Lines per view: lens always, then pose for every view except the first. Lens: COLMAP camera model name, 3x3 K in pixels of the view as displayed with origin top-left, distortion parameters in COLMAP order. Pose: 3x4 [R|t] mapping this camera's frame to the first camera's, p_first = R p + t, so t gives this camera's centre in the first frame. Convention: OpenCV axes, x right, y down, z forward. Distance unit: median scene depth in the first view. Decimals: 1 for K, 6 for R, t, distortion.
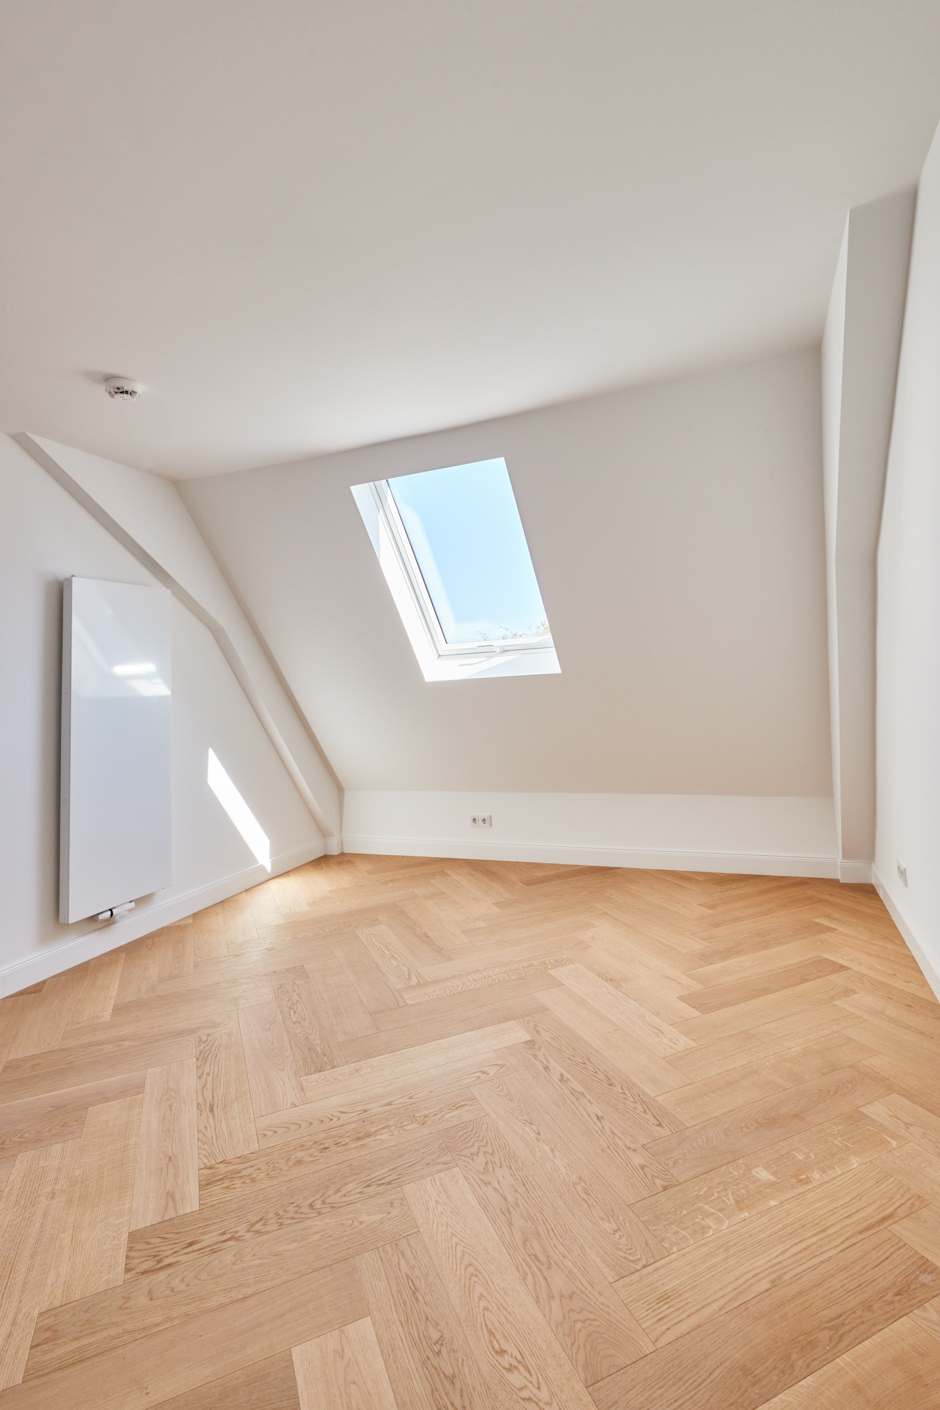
lens RADIAL K [[631.0, 0, 470.0], [0, 631.0, 705.0], [0, 0, 1]] dist [0.000126, -0.000979]
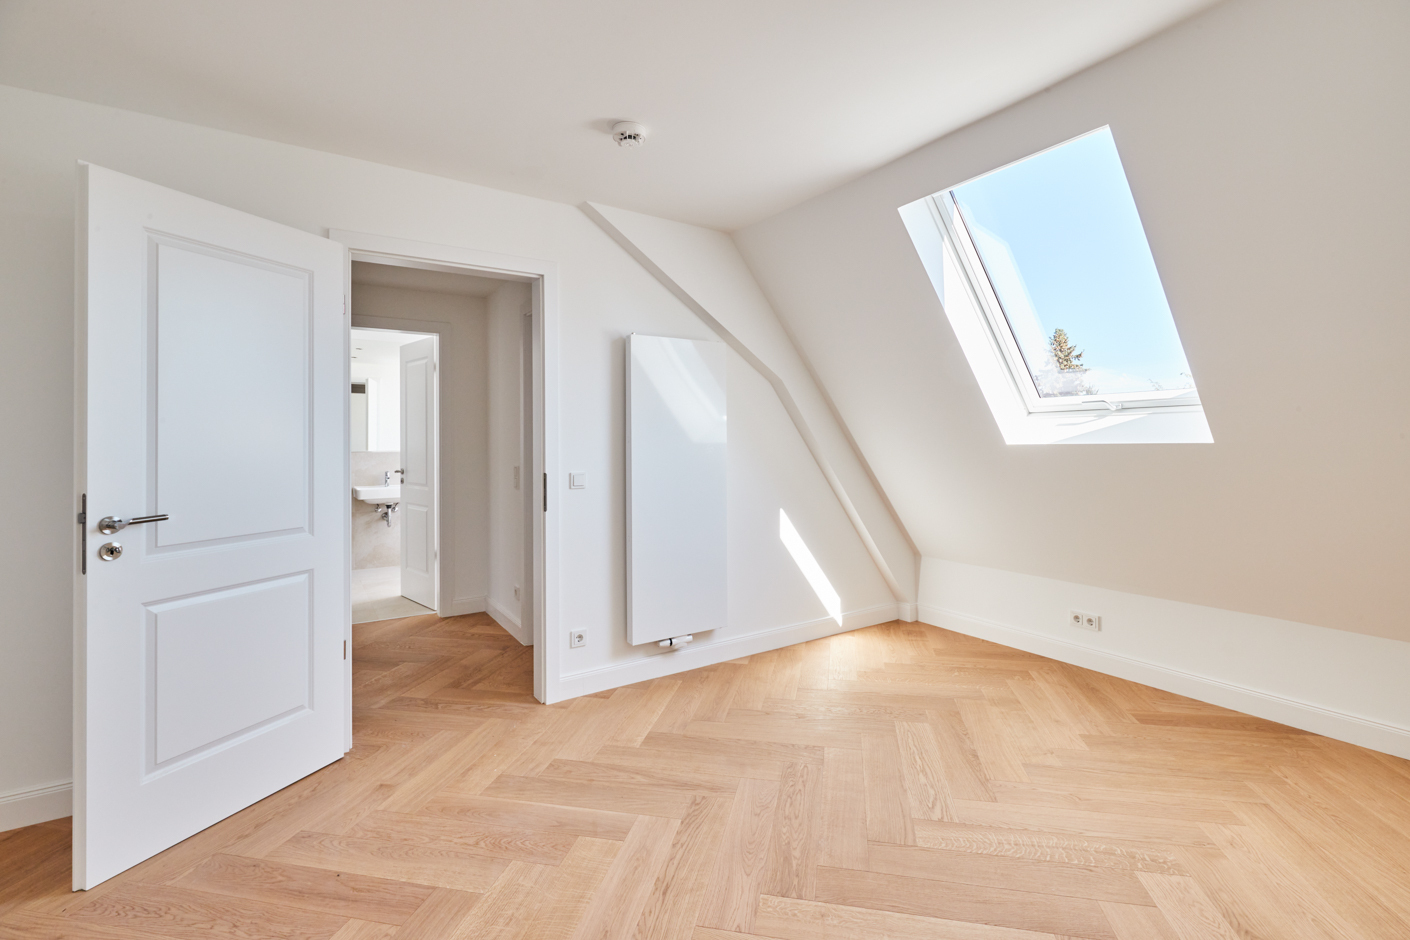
lens RADIAL K [[631.0, 0, 700.4], [0, 631.0, 474.3], [0, 0, 1]] dist [0.000126, -0.000979]
pose [[0.835866, 0.073567, -0.543981, 0.048487], [-0.057770, 0.997265, 0.046100, -0.014455], [0.545885, -0.007108, 0.837830, 0.111627]]
